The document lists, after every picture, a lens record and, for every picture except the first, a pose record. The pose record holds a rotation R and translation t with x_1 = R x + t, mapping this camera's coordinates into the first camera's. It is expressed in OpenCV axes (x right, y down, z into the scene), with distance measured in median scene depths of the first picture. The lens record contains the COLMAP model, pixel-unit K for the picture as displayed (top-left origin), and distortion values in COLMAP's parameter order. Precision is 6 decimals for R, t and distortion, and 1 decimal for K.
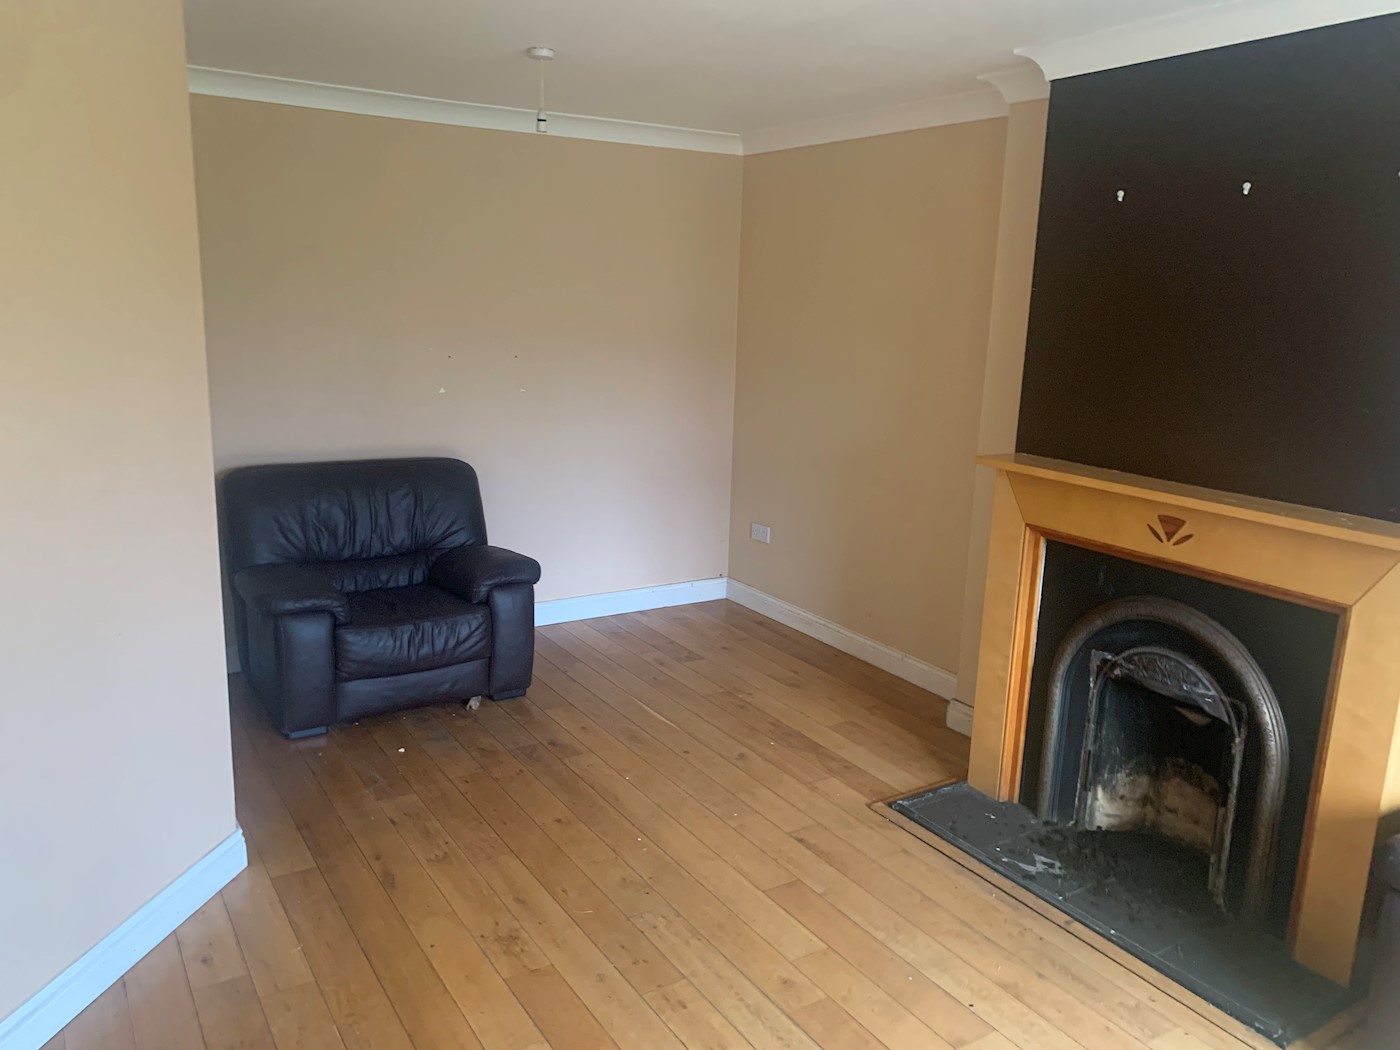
lens RADIAL K [[1090.3, 0, 721.5], [0, 1090.3, 530.0], [0, 0, 1]] dist [0.009994, 0.006495]
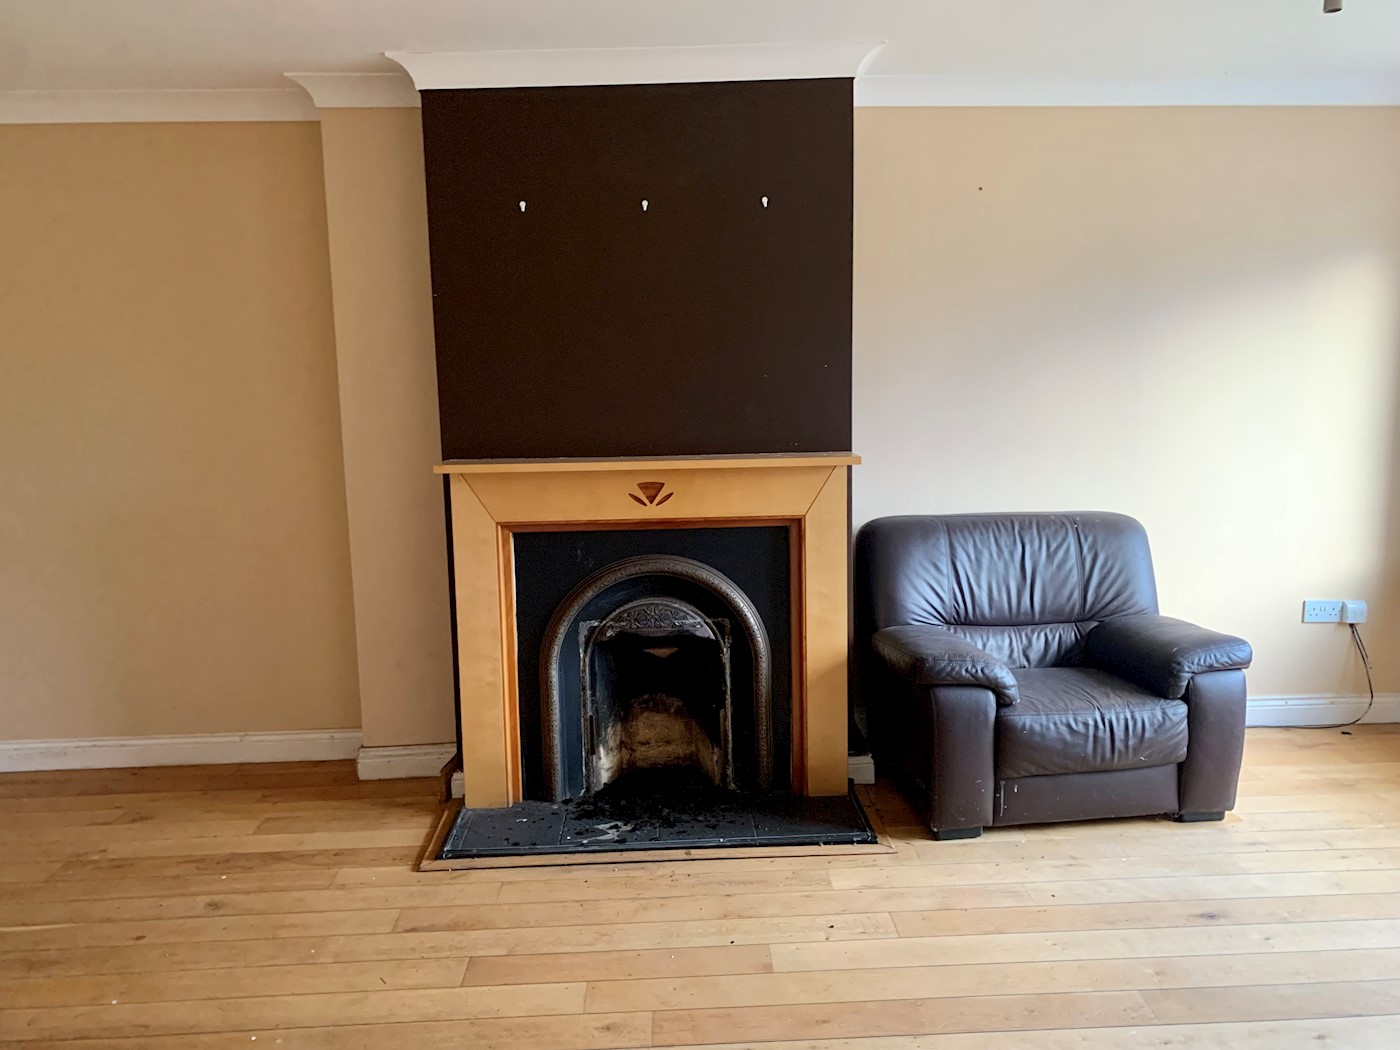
lens RADIAL K [[1099.4, 0, 698.6], [0, 1099.4, 503.9], [0, 0, 1]] dist [0.134326, -0.124942]
pose [[0.515850, -0.163466, 0.840938, -0.500918], [0.225965, 0.972826, 0.050492, -0.033696], [-0.826340, 0.163976, 0.538770, 0.291554]]
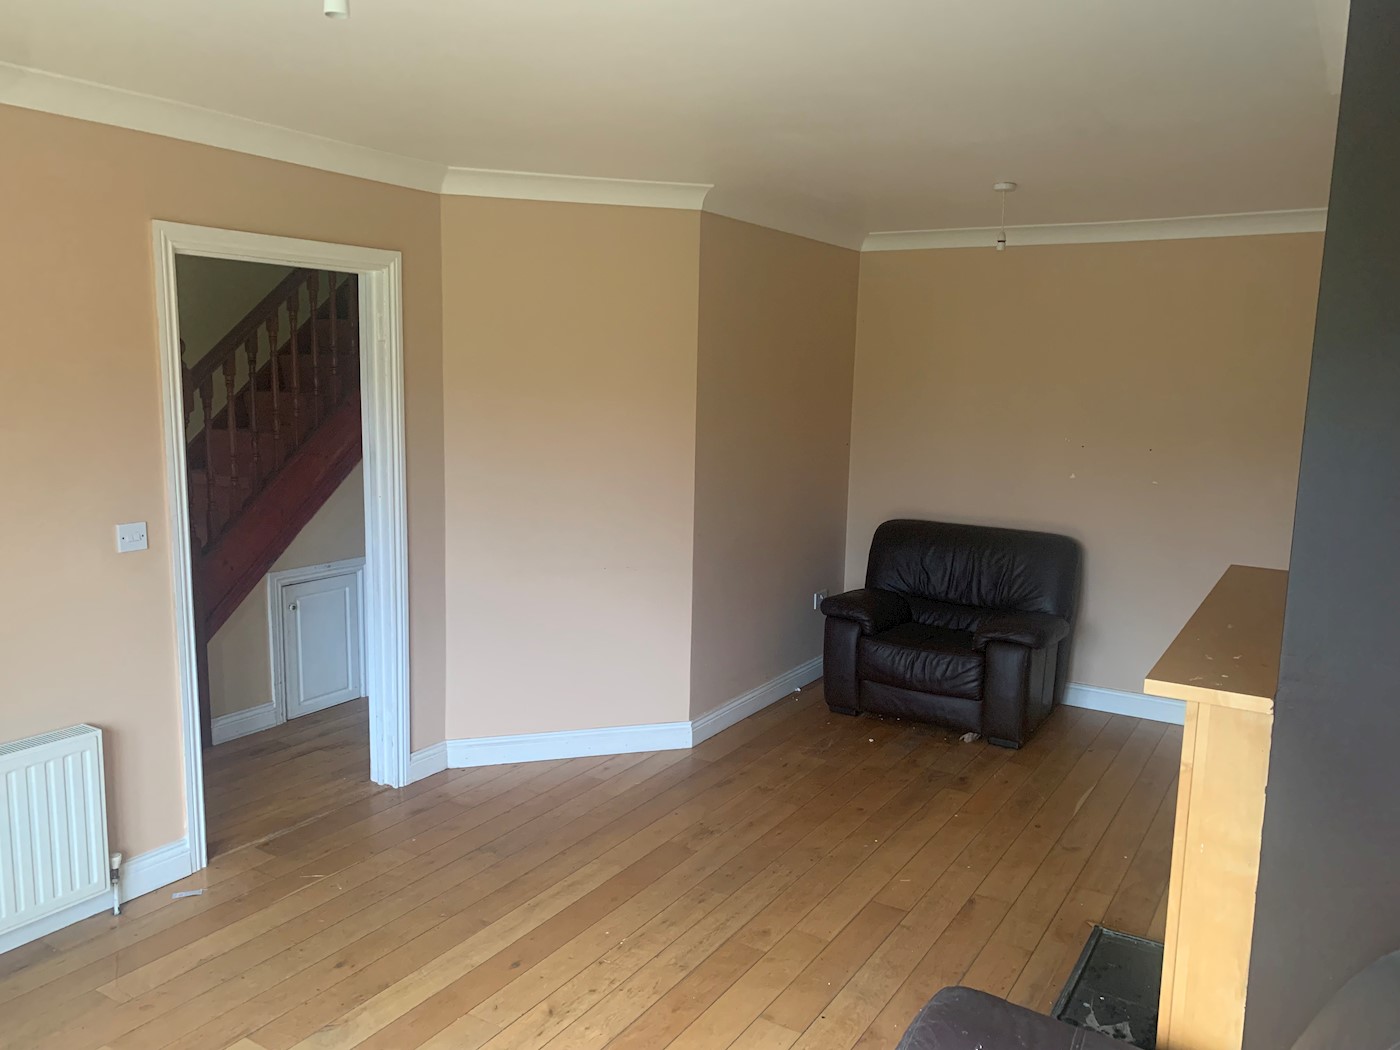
lens RADIAL K [[1090.3, 0, 721.5], [0, 1090.3, 530.0], [0, 0, 1]] dist [0.009994, 0.006495]
pose [[0.432714, 0.106778, -0.895185, 0.867535], [-0.212126, 0.977142, 0.014016, -0.022884], [0.876220, 0.183827, 0.445473, 0.270537]]
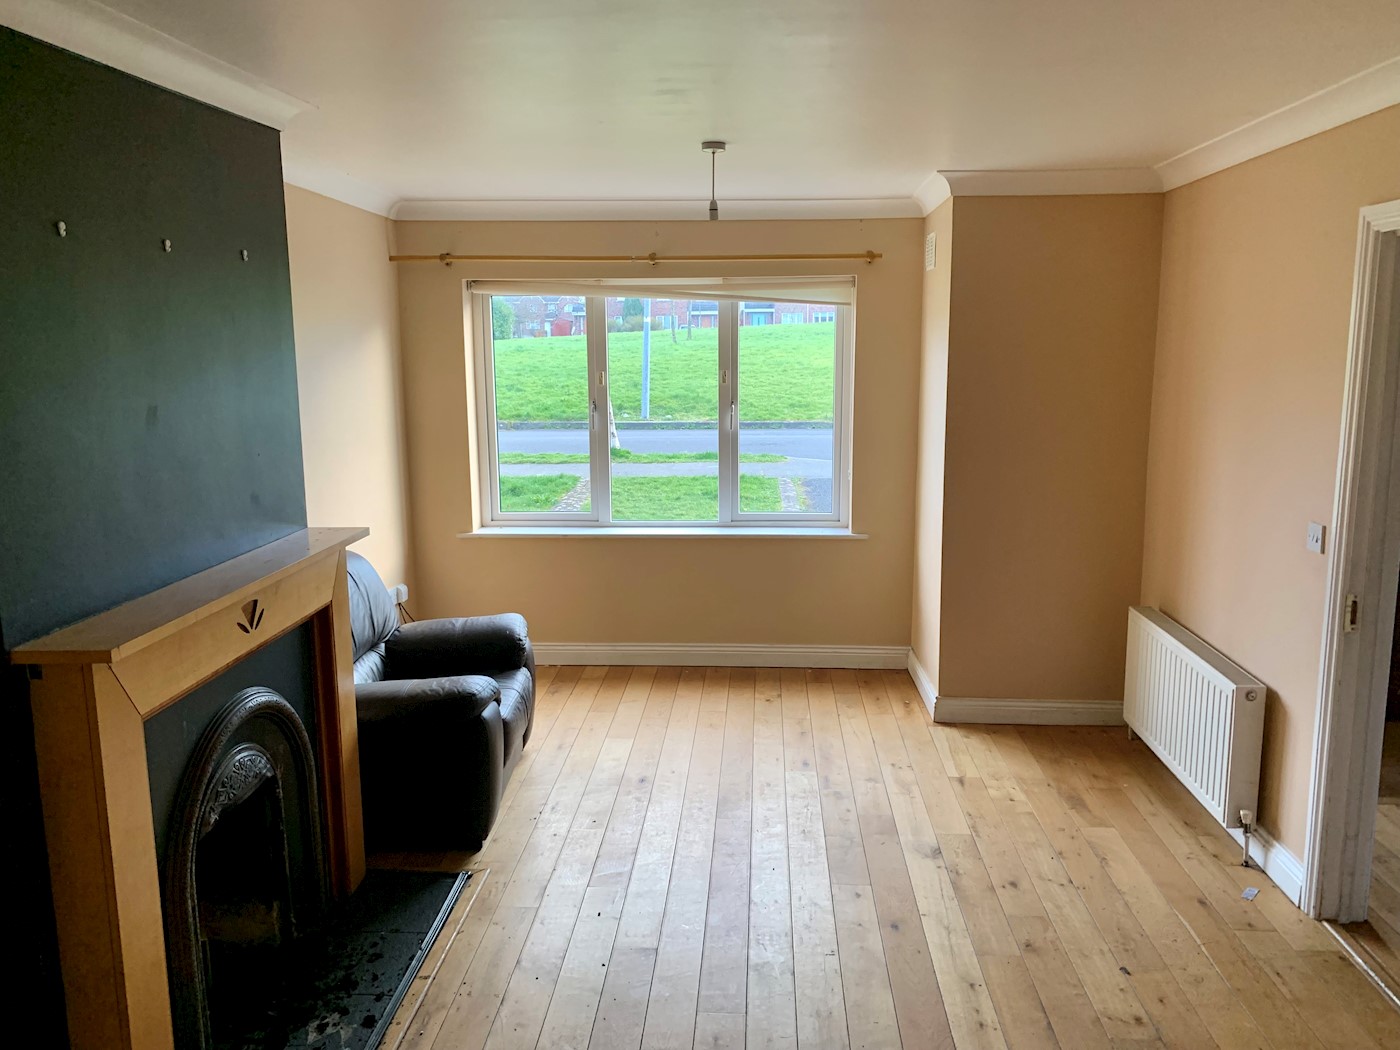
lens RADIAL K [[1067.6, 0, 697.5], [0, 1067.6, 531.3], [0, 0, 1]] dist [0.009793, -0.001004]
pose [[-0.793600, -0.133409, 0.593634, -0.367301], [0.123007, 0.920340, 0.371273, -0.316936], [-0.595876, 0.367664, -0.713971, 1.250052]]
